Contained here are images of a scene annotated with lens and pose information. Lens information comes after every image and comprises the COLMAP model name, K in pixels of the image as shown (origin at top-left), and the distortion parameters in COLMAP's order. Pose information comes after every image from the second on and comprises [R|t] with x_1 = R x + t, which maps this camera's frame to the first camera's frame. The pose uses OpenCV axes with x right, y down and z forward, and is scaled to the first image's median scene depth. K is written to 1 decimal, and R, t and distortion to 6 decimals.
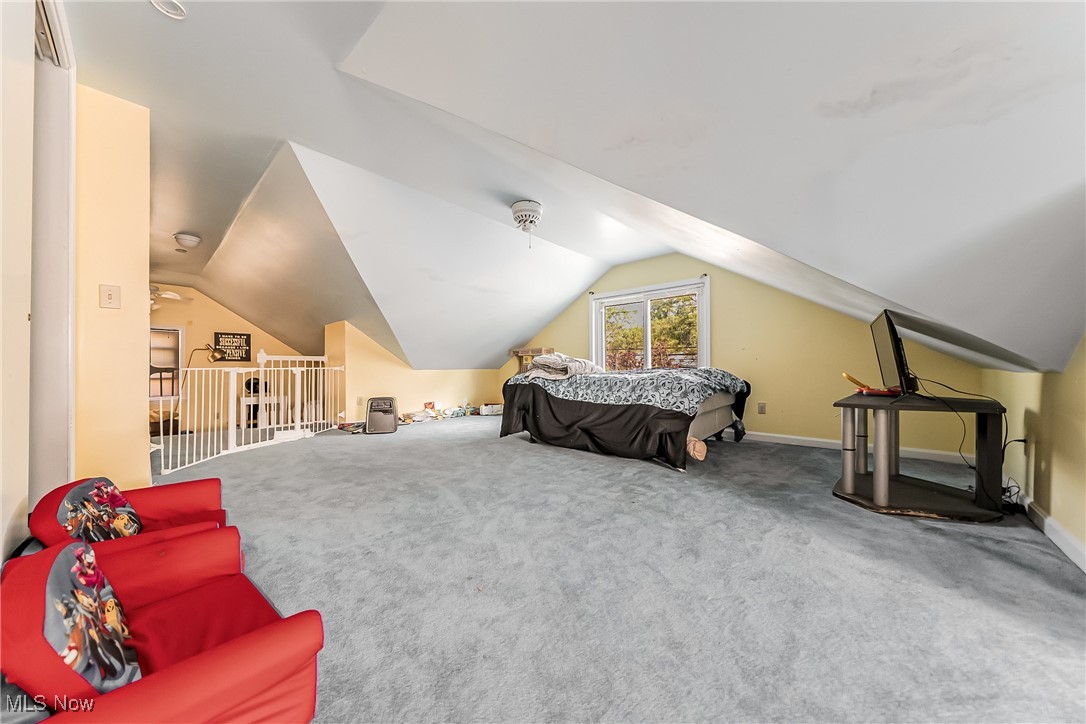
lens RADIAL K [[378.6, 0, 543.0], [0, 378.6, 366.7], [0, 0, 1]] dist [0.000868, 0.000049]
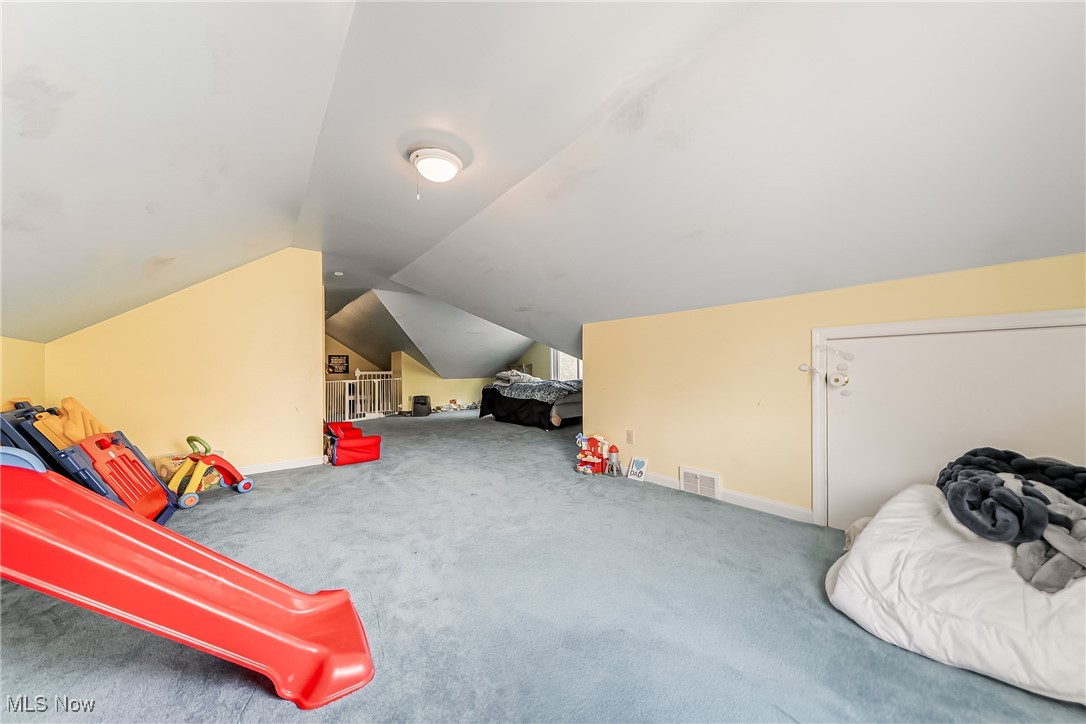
lens RADIAL K [[368.4, 0, 544.0], [0, 368.4, 374.7], [0, 0, 1]] dist [-0.000320, -0.000007]
pose [[0.988362, -0.004743, -0.152048, 0.398009], [0.006510, 0.999917, 0.011122, -0.032281], [0.151983, -0.011983, 0.988310, -0.595669]]
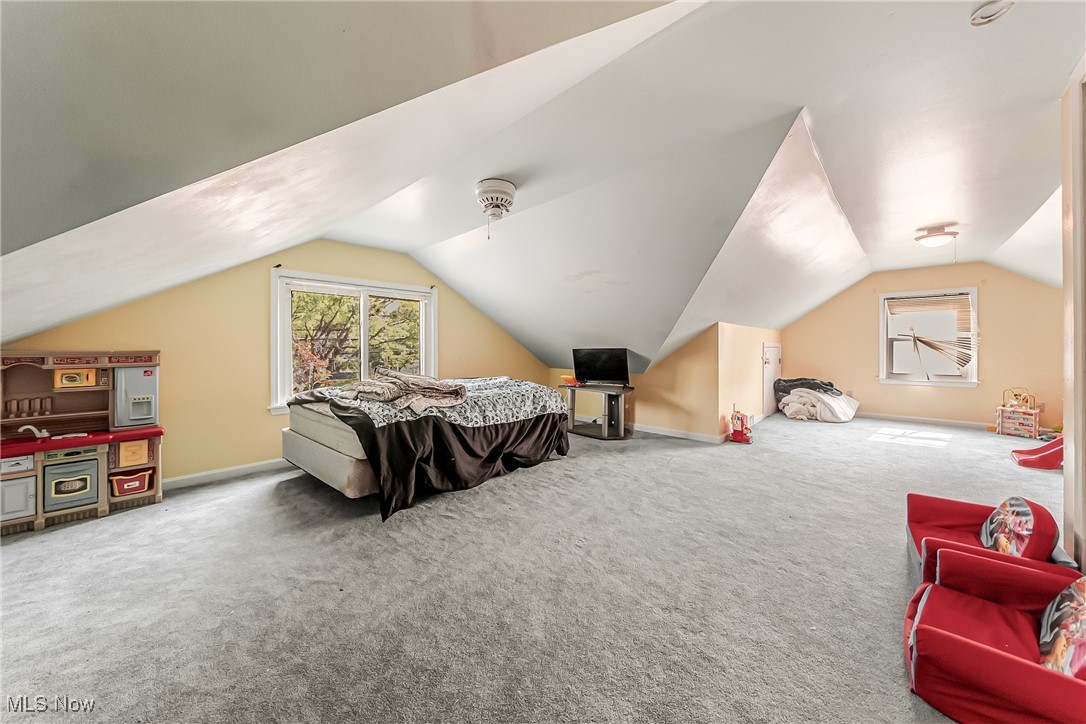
lens RADIAL K [[378.4, 0, 546.7], [0, 378.4, 350.0], [0, 0, 1]] dist [-0.000249, -0.000015]
pose [[0.000406, -0.004752, 0.999989, -0.588918], [-0.005349, 0.999974, 0.004754, -0.067216], [-0.999986, -0.005351, 0.000380, 0.644125]]
